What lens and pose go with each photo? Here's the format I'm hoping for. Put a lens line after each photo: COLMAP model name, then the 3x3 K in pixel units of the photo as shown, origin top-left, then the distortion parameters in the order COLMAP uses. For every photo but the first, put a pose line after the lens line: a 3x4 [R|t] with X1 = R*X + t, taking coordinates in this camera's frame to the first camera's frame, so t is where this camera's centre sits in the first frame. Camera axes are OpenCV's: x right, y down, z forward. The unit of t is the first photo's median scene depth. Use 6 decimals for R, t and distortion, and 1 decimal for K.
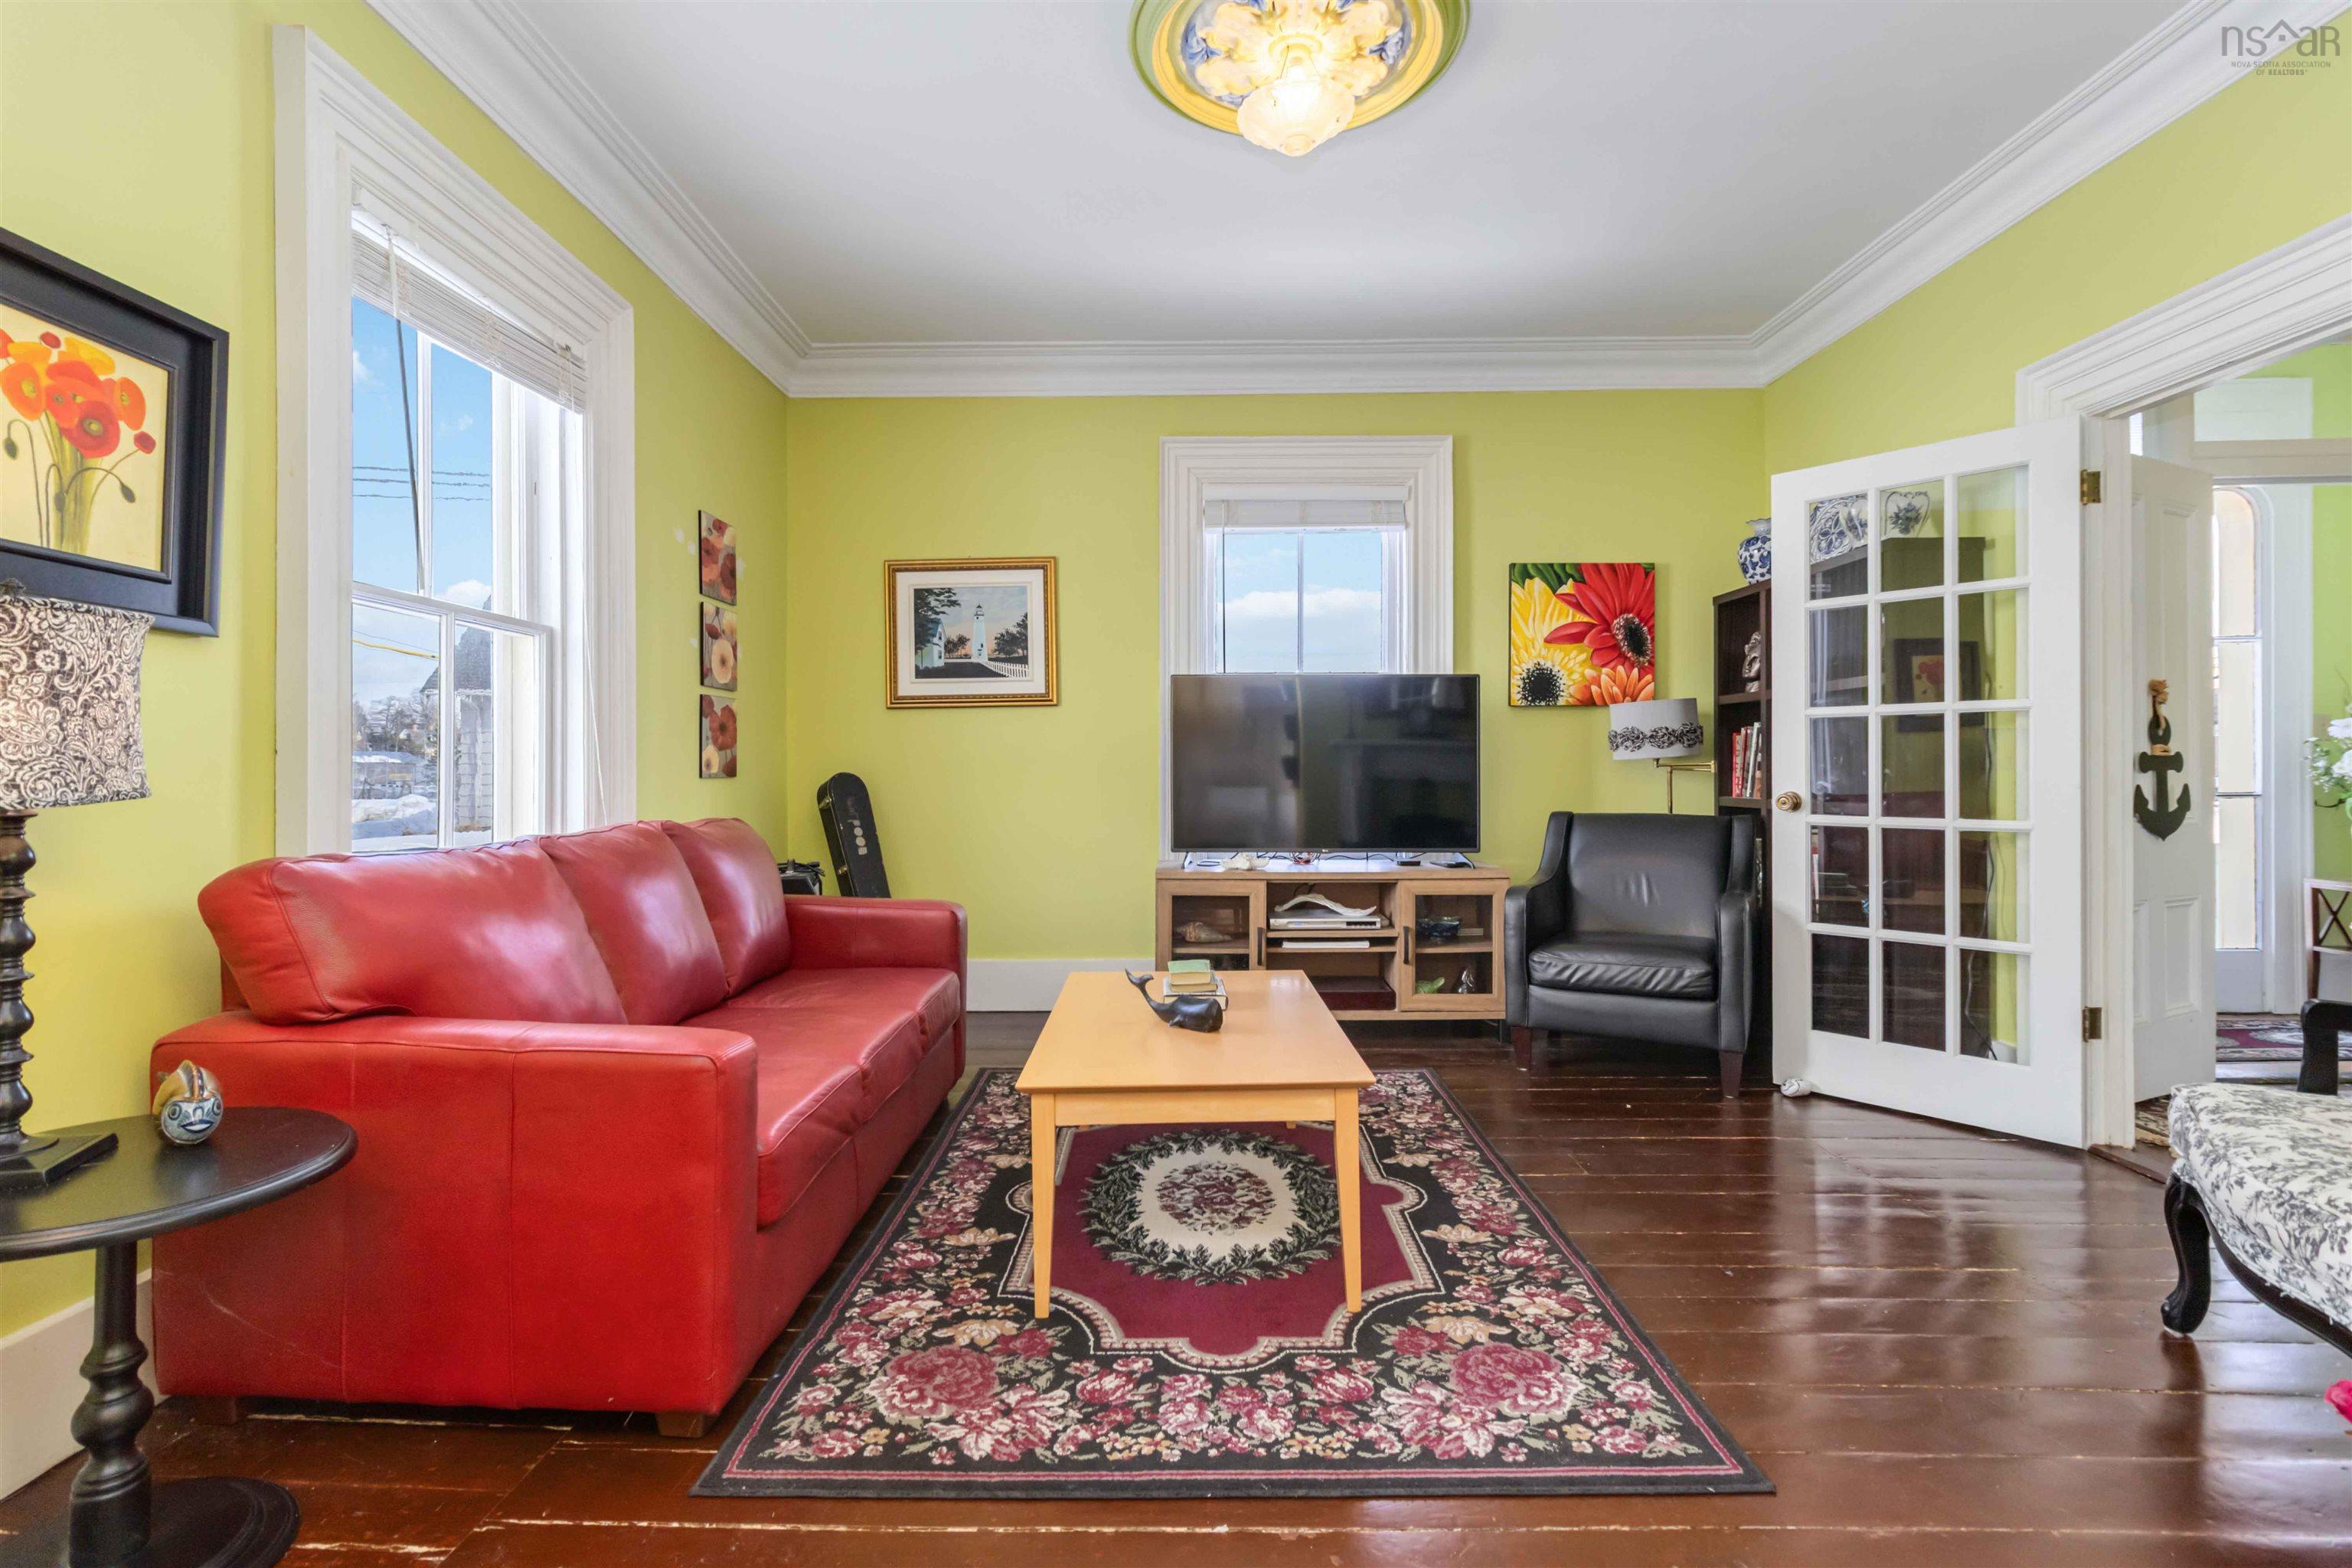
lens RADIAL K [[1121.4, 0, 1168.9], [0, 1121.4, 765.6], [0, 0, 1]] dist [-0.002936, -0.000520]
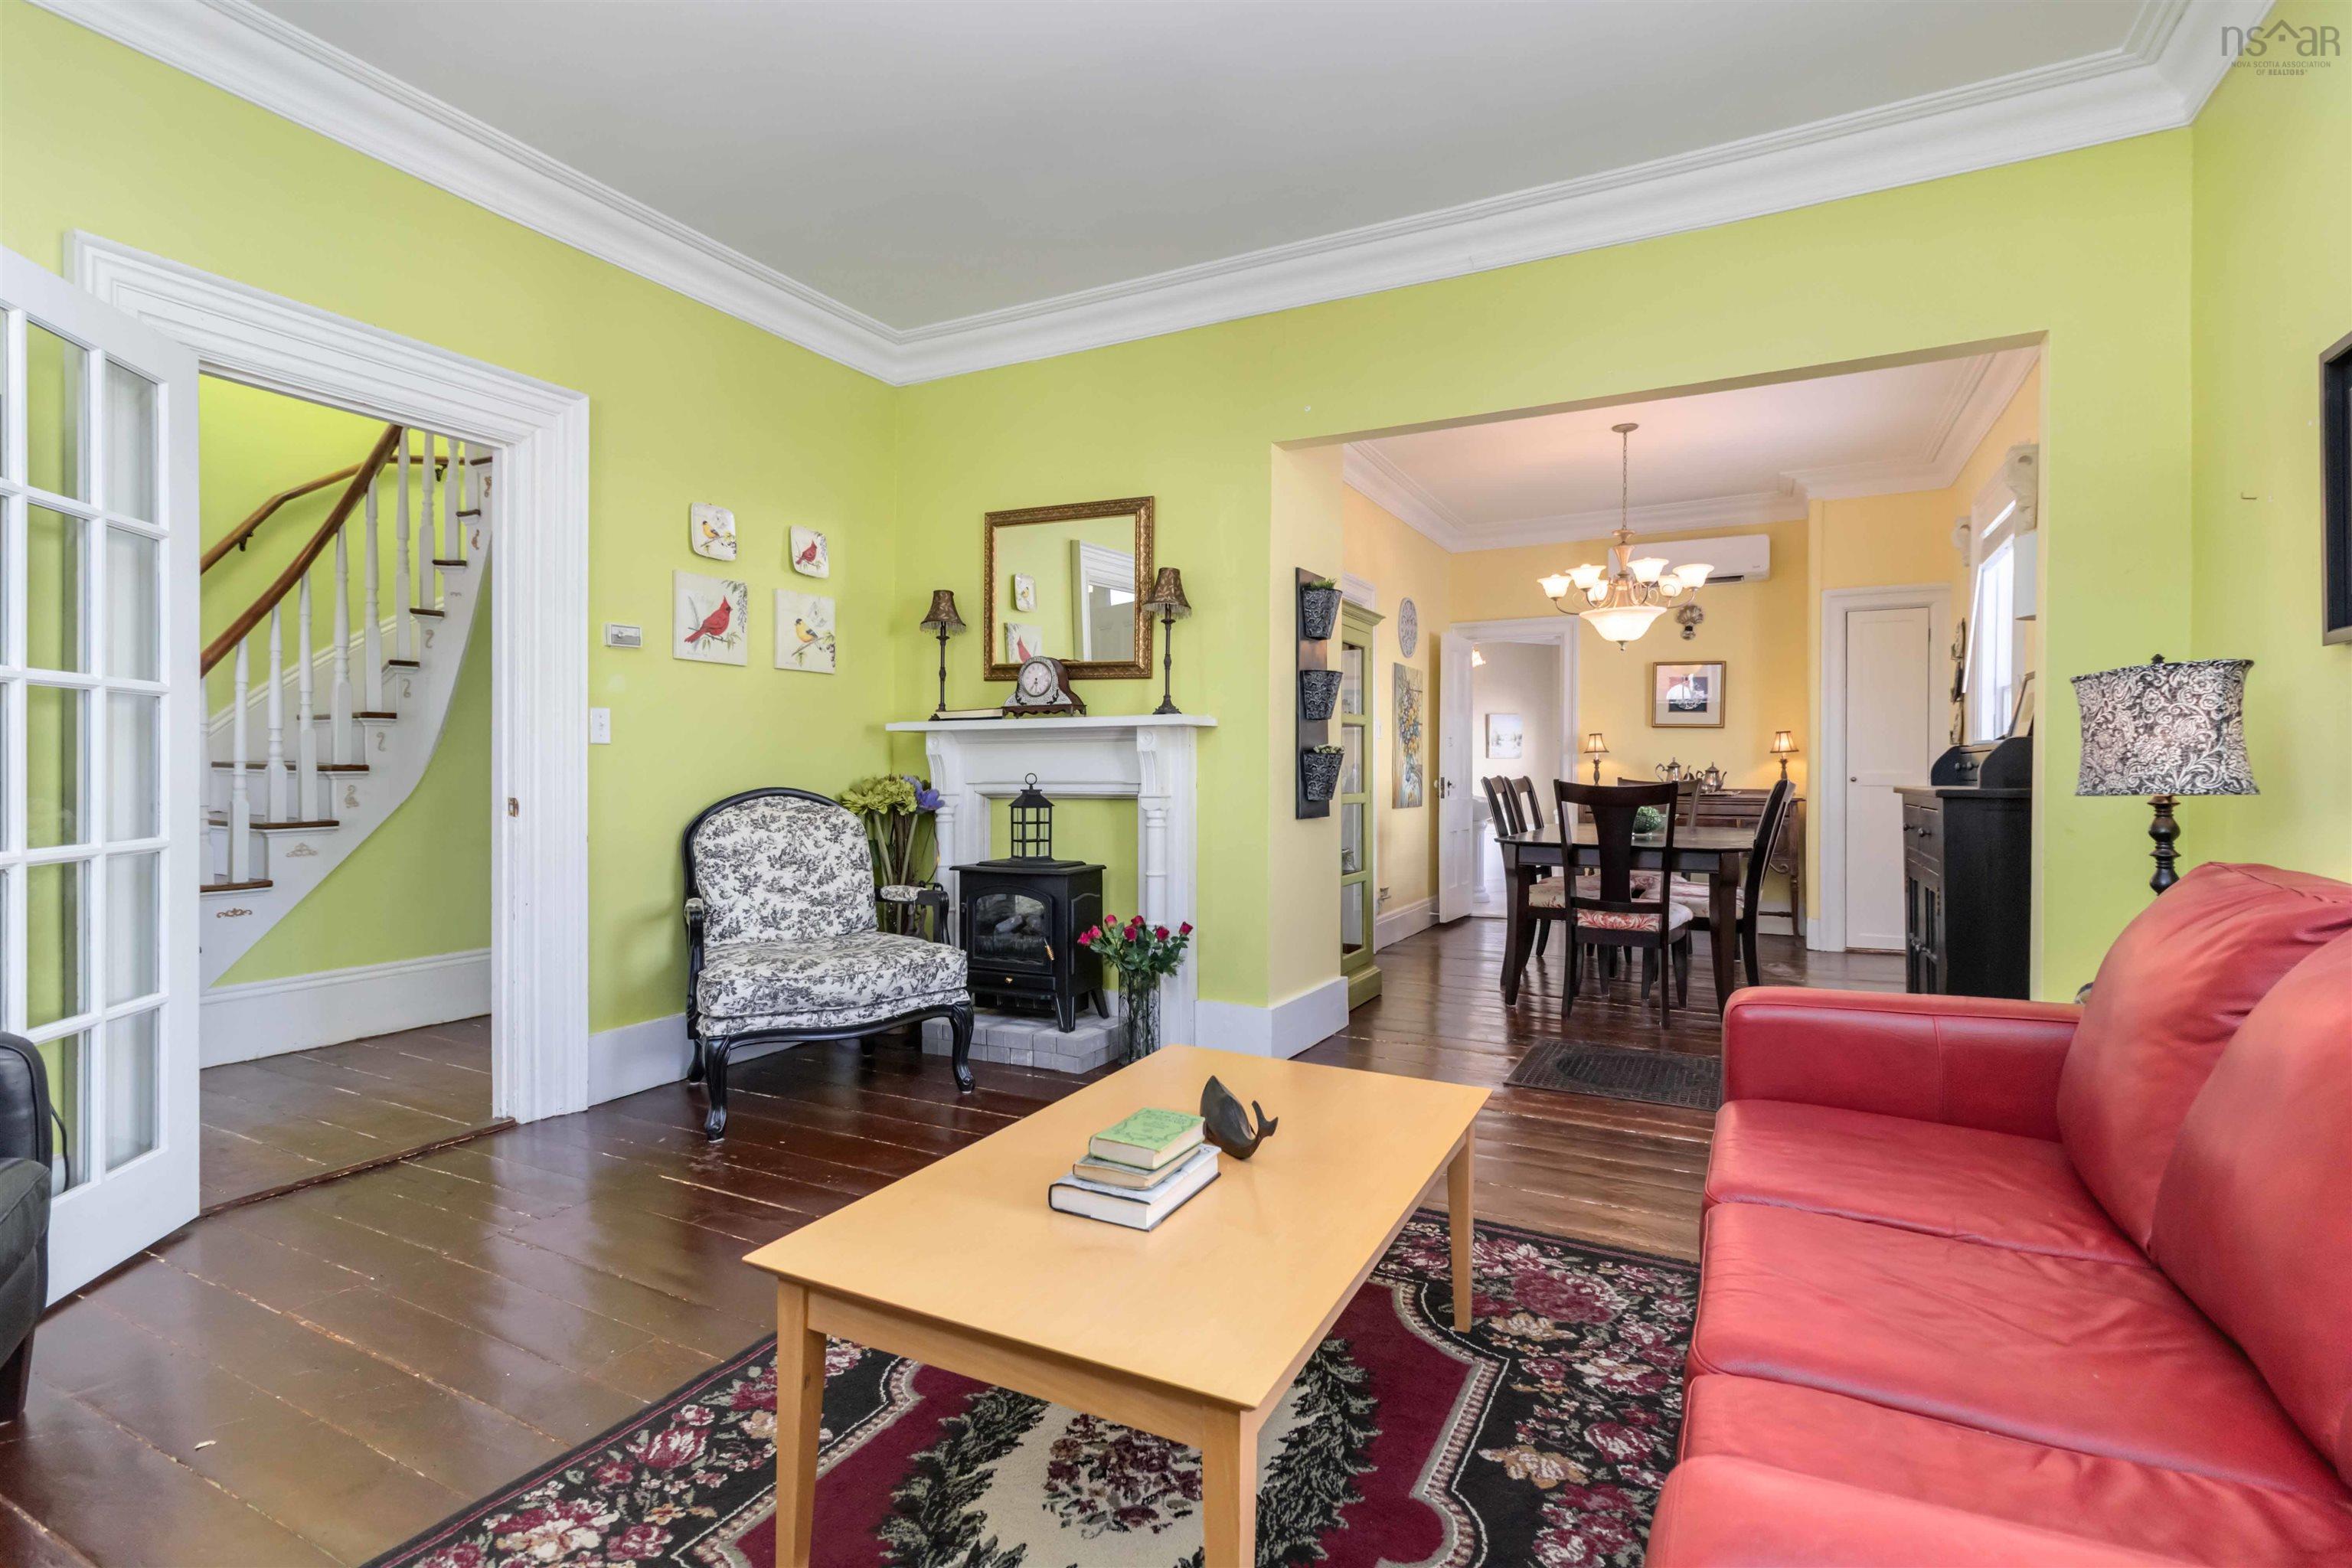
lens RADIAL K [[1121.4, 0, 1168.9], [0, 1121.4, 765.6], [0, 0, 1]] dist [-0.002936, -0.000520]
pose [[-0.893932, 0.002172, 0.448197, -0.320536], [-0.000811, 0.999979, -0.006463, 0.001692], [-0.448201, -0.006141, -0.893912, 1.977965]]
